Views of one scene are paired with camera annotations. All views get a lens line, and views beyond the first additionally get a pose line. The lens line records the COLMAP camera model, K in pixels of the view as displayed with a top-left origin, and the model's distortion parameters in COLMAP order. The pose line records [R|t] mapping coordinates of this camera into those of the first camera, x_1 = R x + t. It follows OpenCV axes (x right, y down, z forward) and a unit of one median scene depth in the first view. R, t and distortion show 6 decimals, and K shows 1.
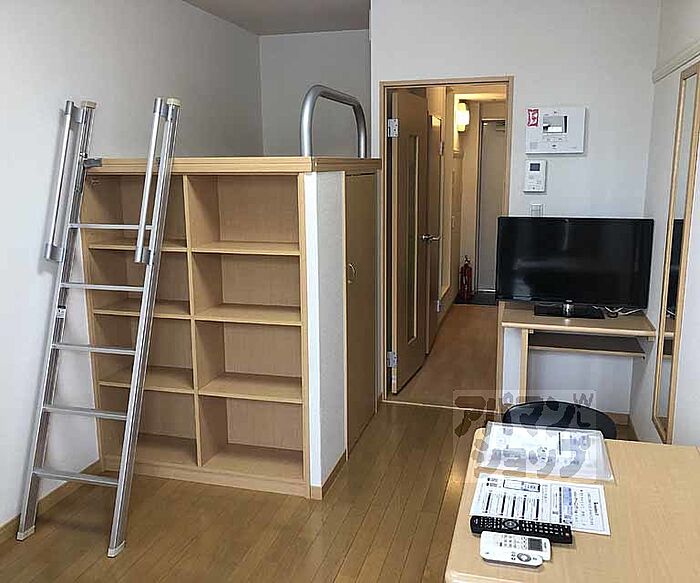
lens RADIAL K [[653.4, 0, 350.0], [0, 653.4, 291.5], [0, 0, 1]] dist [0.002400, -0.009246]
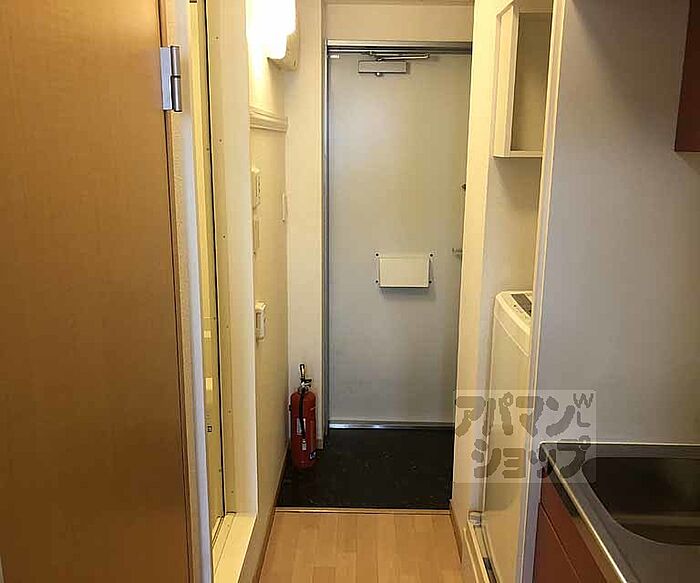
lens RADIAL K [[653.4, 0, 350.0], [0, 653.4, 291.5], [0, 0, 1]] dist [0.002400, -0.009246]
pose [[0.969220, -0.039802, 0.242958, 0.108189], [0.031876, 0.998826, 0.036467, -0.119289], [-0.244124, -0.027599, 0.969351, 0.588436]]
